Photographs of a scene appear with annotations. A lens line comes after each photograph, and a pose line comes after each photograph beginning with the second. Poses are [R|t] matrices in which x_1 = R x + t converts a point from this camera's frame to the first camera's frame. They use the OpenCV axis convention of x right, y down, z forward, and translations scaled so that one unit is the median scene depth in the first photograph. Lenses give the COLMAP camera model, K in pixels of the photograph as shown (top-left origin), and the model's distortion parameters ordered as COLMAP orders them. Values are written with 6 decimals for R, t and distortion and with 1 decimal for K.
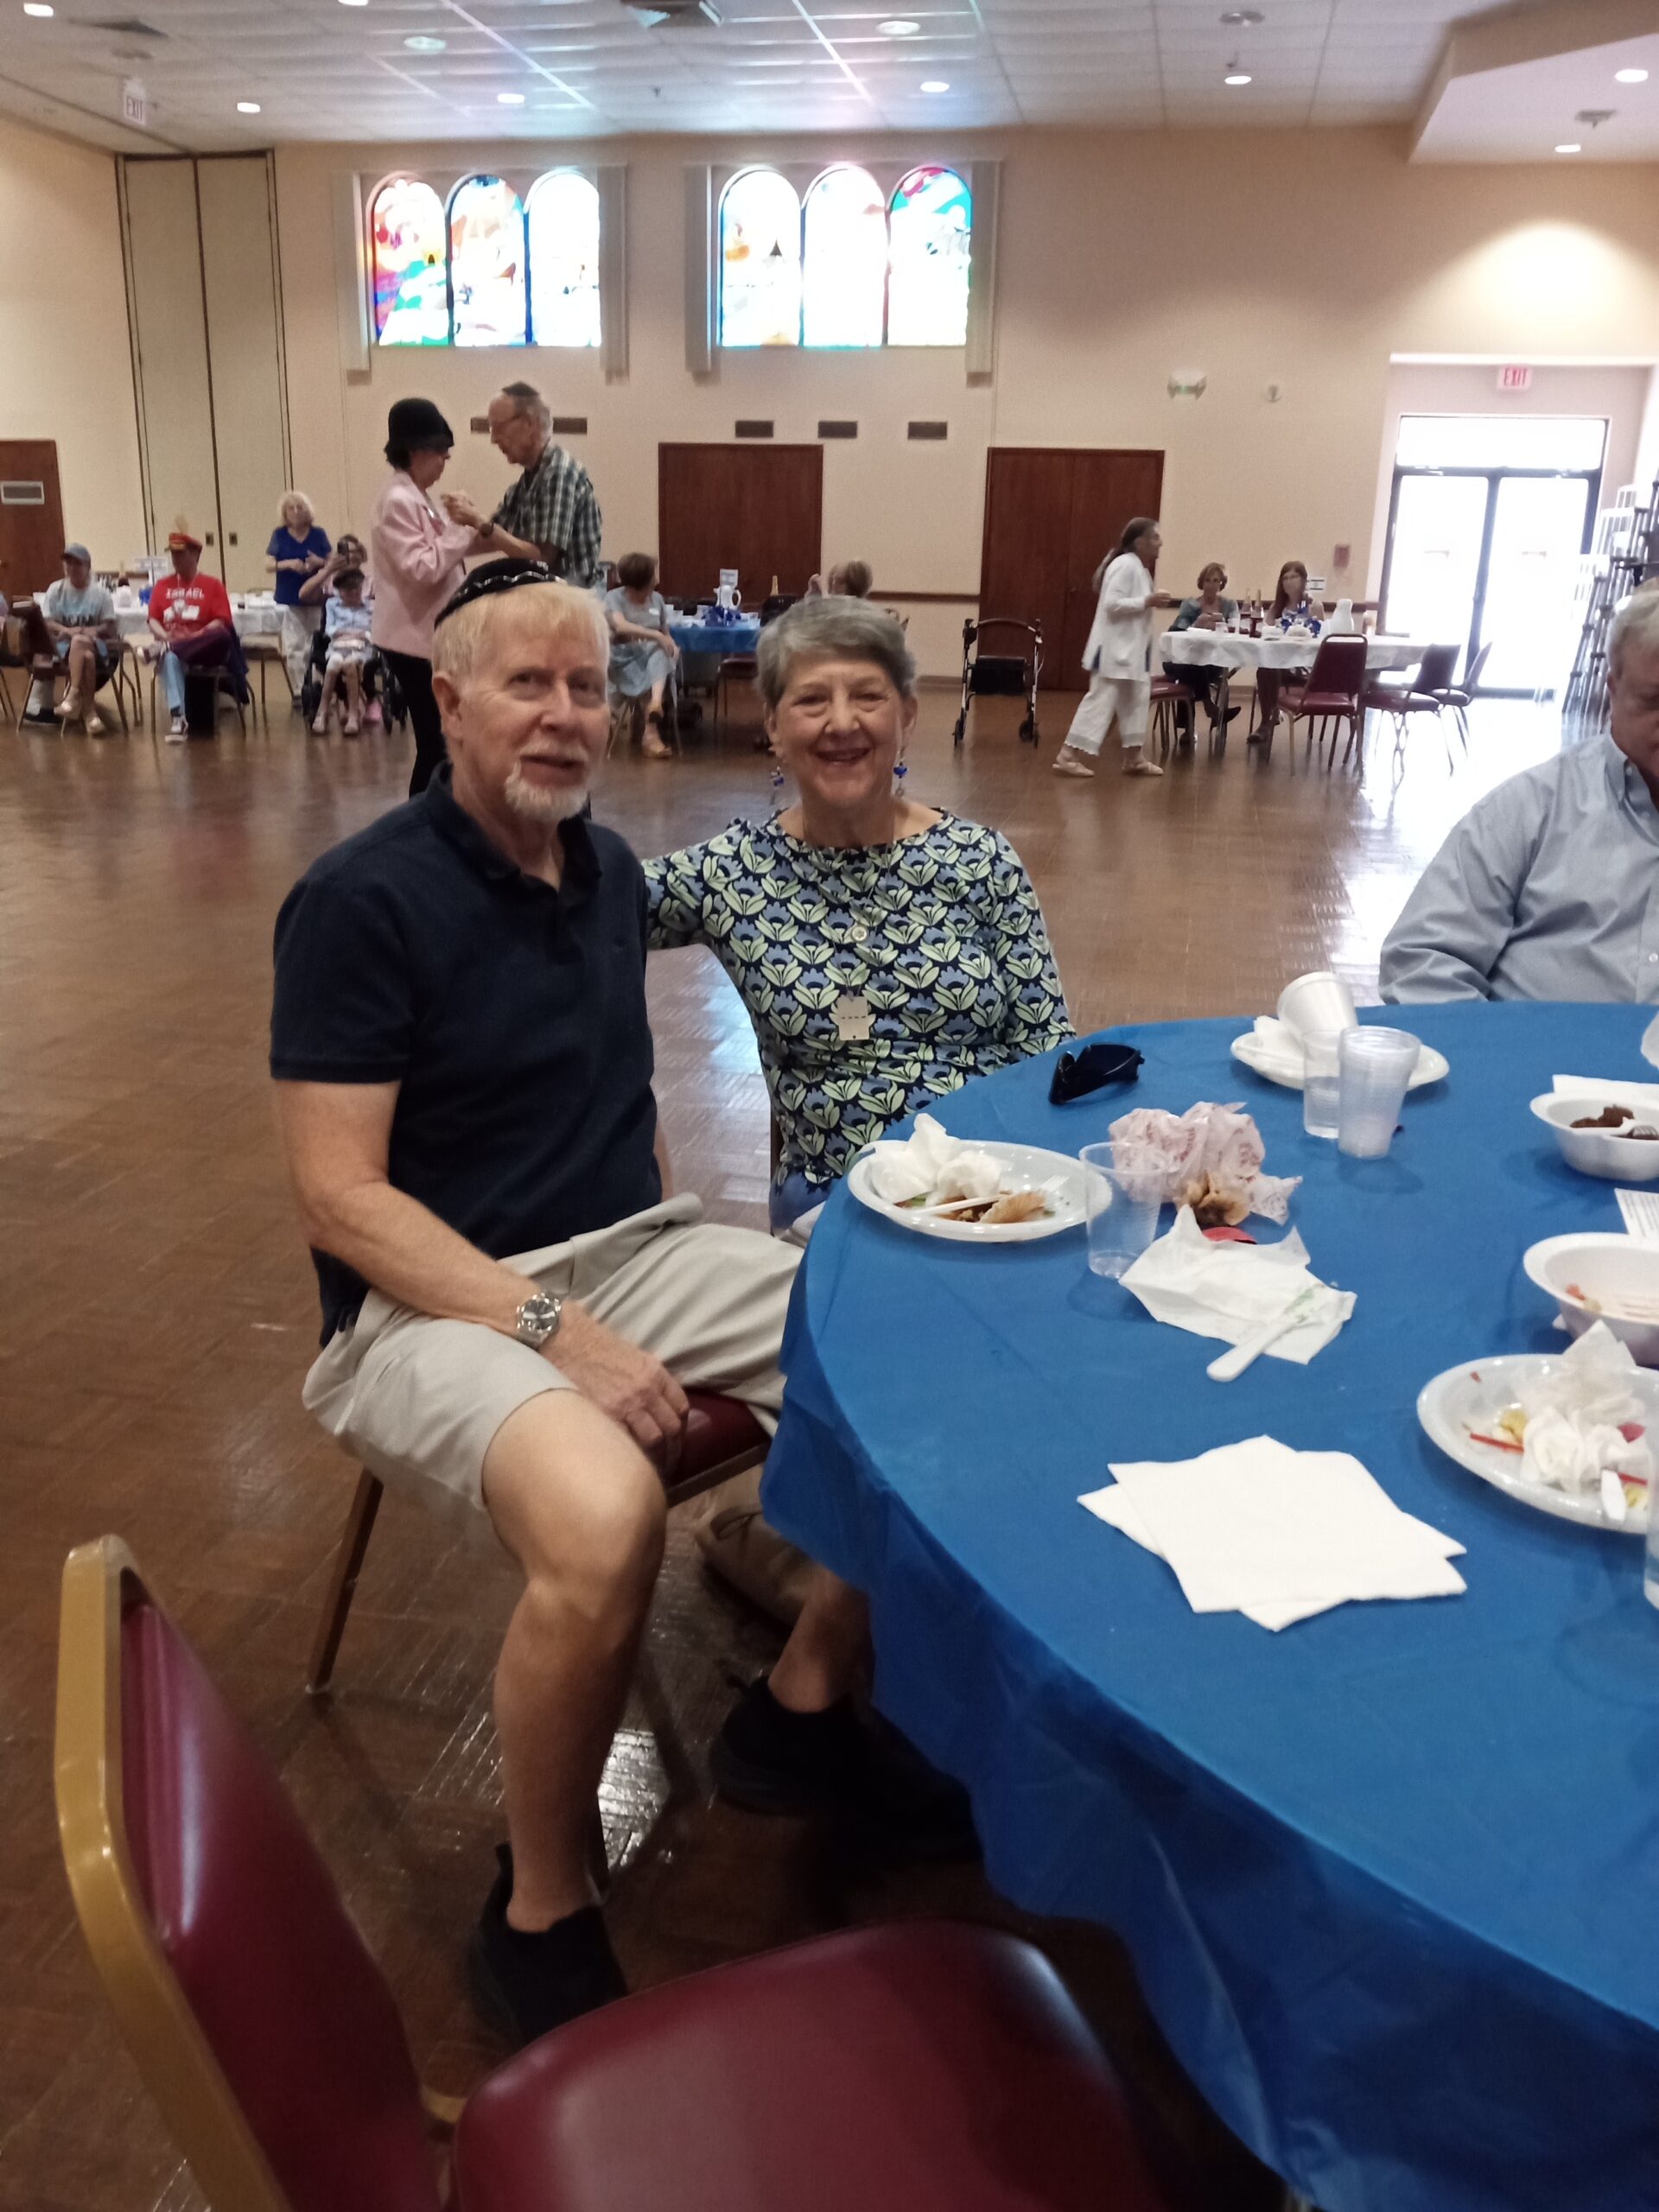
lens RADIAL K [[1787.4, 0, 801.4], [0, 1787.4, 1105.0], [0, 0, 1]] dist [-0.002389, -0.005727]
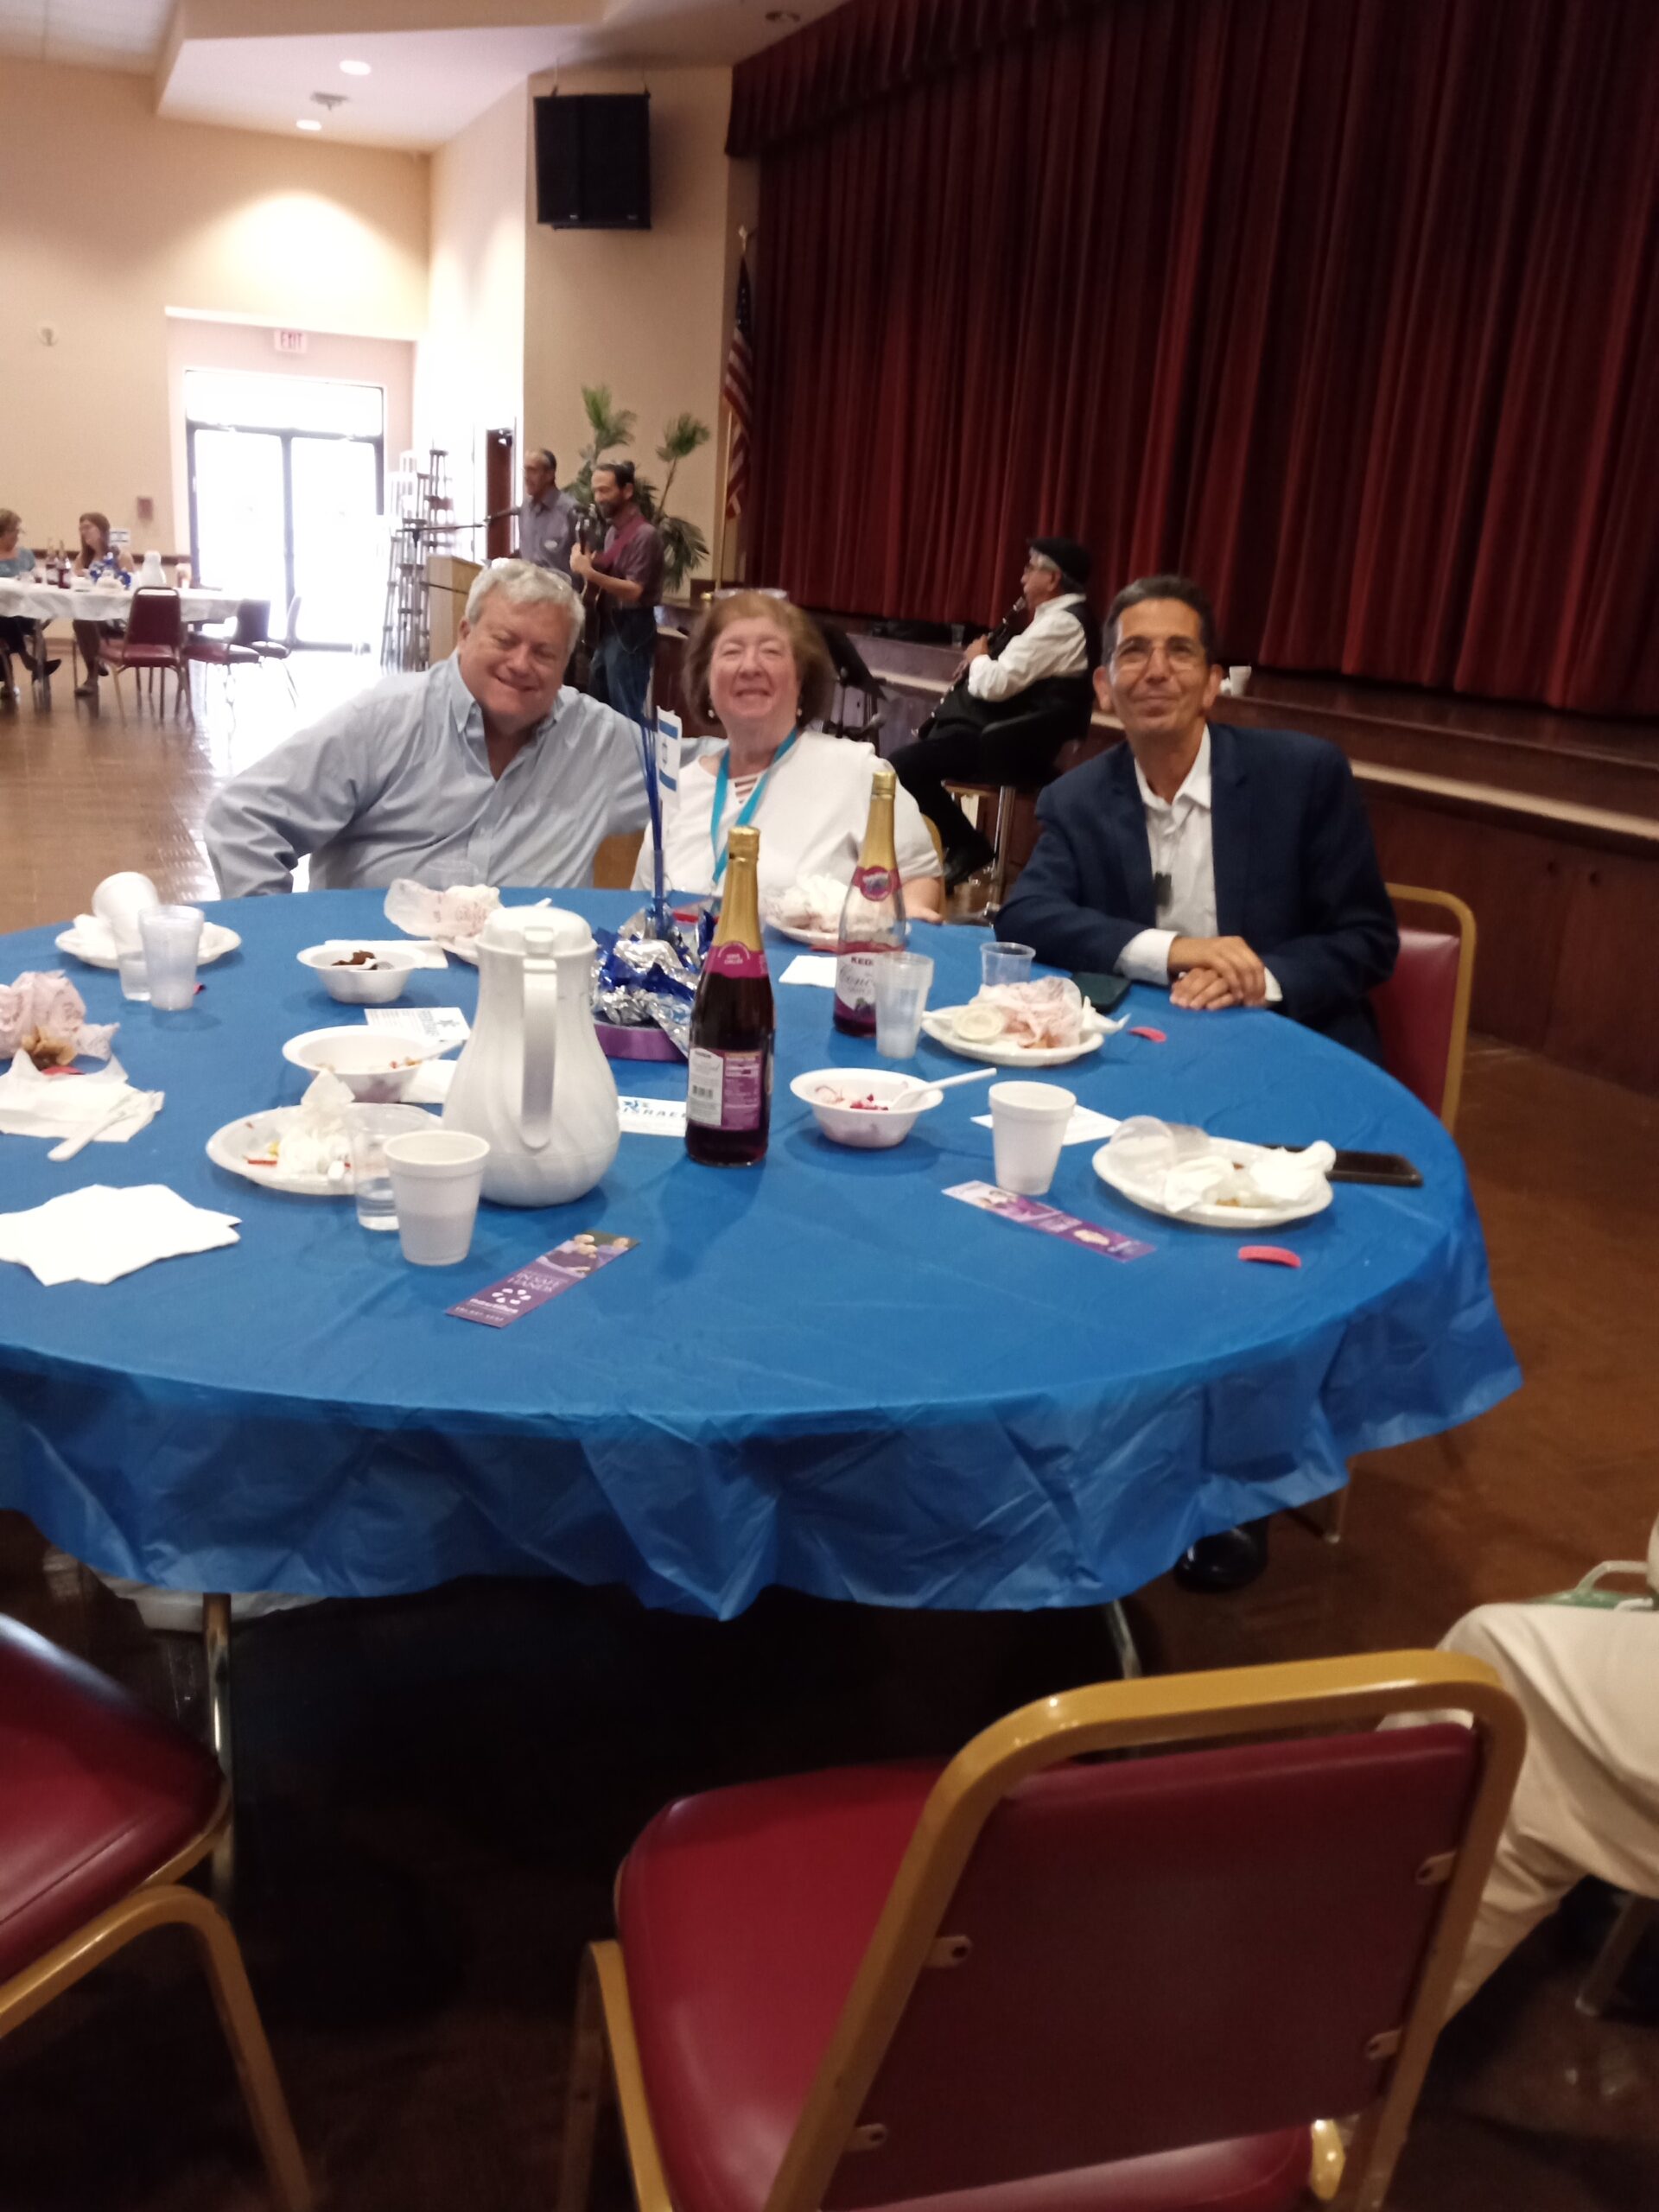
lens RADIAL K [[1787.4, 0, 801.4], [0, 1787.4, 1105.0], [0, 0, 1]] dist [-0.002389, -0.005727]
pose [[0.817505, -0.142083, 0.558120, -0.028804], [0.128523, 0.989659, 0.063688, 0.064622], [-0.561398, 0.019666, 0.827312, -0.246690]]
